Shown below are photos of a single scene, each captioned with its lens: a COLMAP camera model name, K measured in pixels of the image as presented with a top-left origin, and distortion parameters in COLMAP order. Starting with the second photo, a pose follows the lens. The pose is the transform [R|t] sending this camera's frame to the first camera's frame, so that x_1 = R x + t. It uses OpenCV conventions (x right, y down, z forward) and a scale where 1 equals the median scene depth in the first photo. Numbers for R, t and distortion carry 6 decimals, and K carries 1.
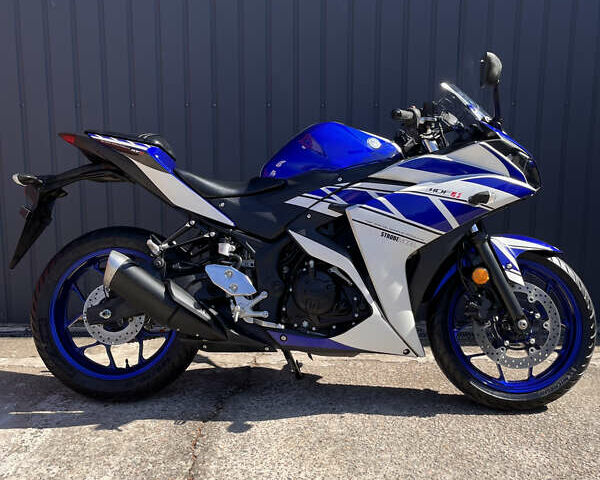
lens RADIAL K [[635.7, 0, 295.7], [0, 635.7, 242.5], [0, 0, 1]] dist [0.026409, 0.000000]
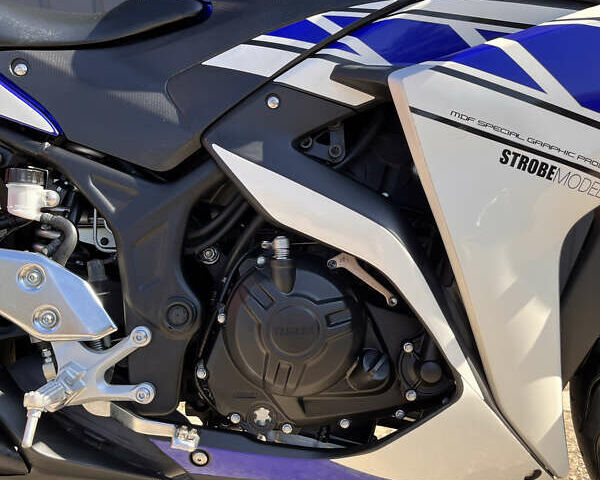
lens RADIAL K [[635.7, 0, 288.7], [0, 635.7, 250.7], [0, 0, 1]] dist [0.026409, 0.000000]
pose [[0.999251, -0.000904, 0.038674, 0.015962], [-0.003141, 0.994530, 0.104407, 0.000696], [-0.038557, -0.104450, 0.993782, 0.661030]]
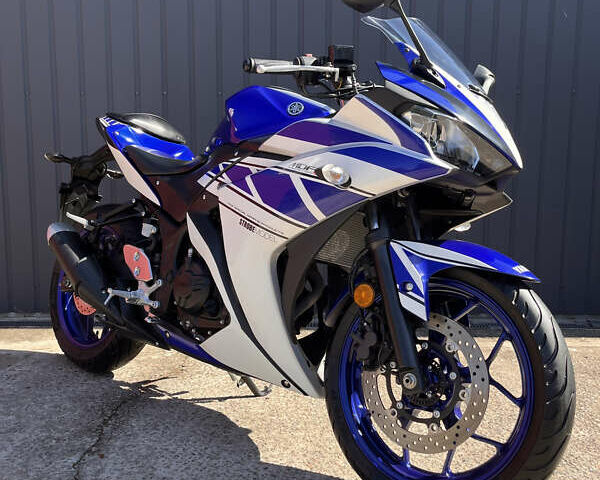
lens RADIAL K [[635.7, 0, 304.5], [0, 635.7, 238.7], [0, 0, 1]] dist [0.026409, 0.000000]
pose [[0.755075, 0.076298, -0.651184, 0.675961], [-0.102355, 0.994746, -0.002133, 0.001339], [0.647599, 0.068263, 0.758917, 0.449781]]
